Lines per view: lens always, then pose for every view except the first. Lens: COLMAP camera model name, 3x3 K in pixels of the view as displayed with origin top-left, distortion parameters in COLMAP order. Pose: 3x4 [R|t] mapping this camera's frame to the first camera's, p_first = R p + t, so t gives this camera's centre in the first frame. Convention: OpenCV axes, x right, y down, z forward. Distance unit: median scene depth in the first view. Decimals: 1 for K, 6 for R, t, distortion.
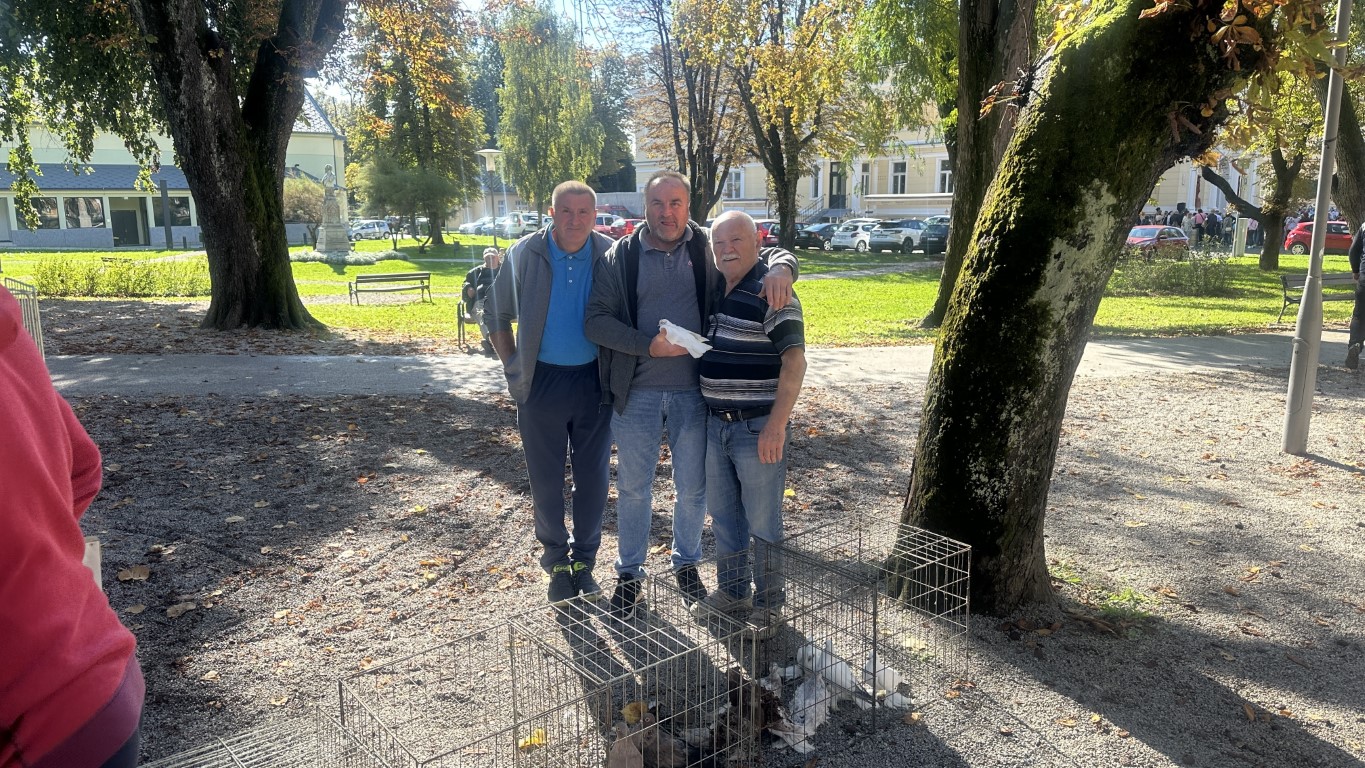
lens RADIAL K [[948.2, 0, 682.9], [0, 948.2, 390.0], [0, 0, 1]] dist [0.050486, -0.048470]
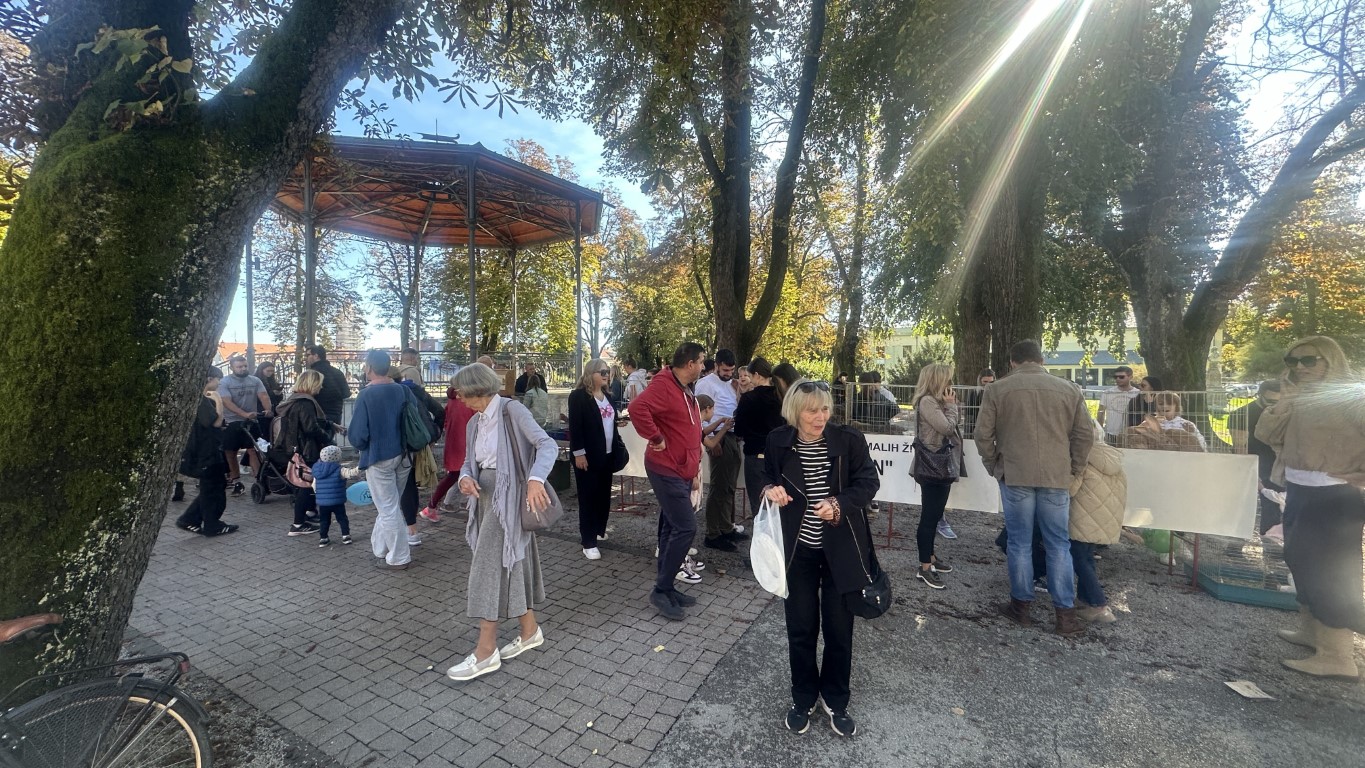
lens RADIAL K [[542.9, 0, 680.3], [0, 542.9, 382.2], [0, 0, 1]] dist [-0.004375, 0.000659]
pose [[0.445720, 0.018336, -0.894985, 0.042390], [-0.172826, 0.982743, -0.065936, 0.058204], [0.878331, 0.184065, 0.441197, -0.294701]]
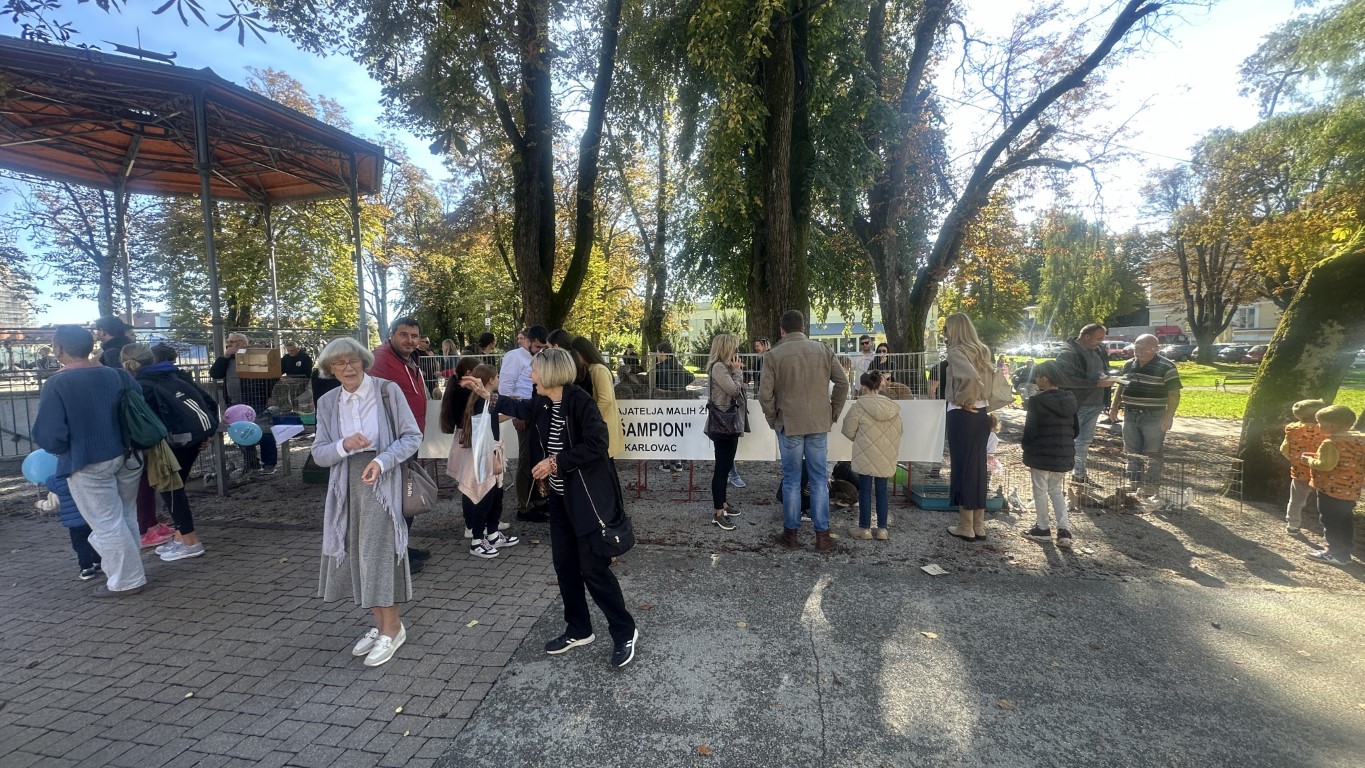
lens RADIAL K [[542.9, 0, 680.8], [0, 542.9, 381.9], [0, 0, 1]] dist [-0.004375, 0.000659]
pose [[0.721285, 0.035345, -0.691736, 0.054061], [-0.114659, 0.991011, -0.068921, 0.060099], [0.683083, 0.129026, 0.718854, -0.298374]]
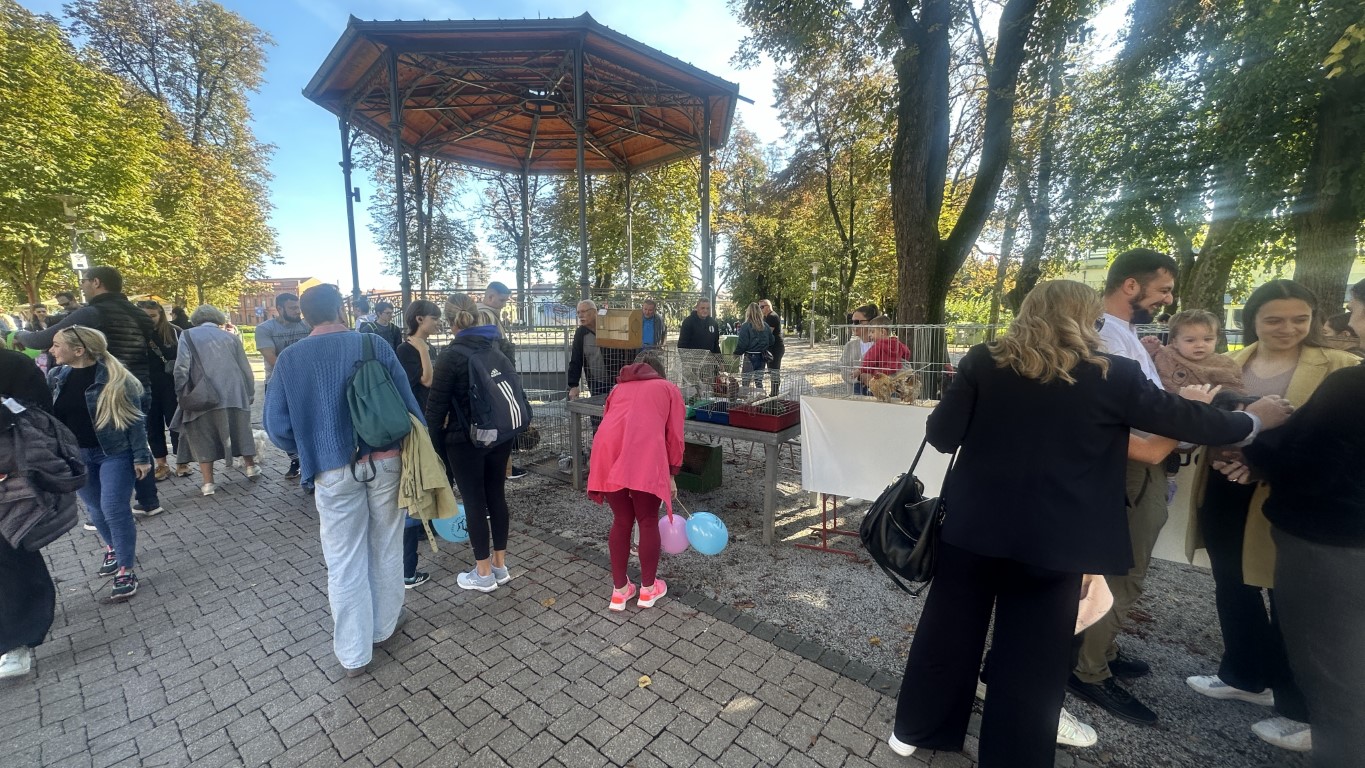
lens RADIAL K [[542.9, 0, 680.0], [0, 542.9, 381.0], [0, 0, 1]] dist [-0.004375, 0.000659]
pose [[0.260757, 0.117383, -0.958242, -0.176031], [-0.182407, 0.980693, 0.070497, 0.054988], [0.948016, 0.156407, 0.277134, -0.268880]]
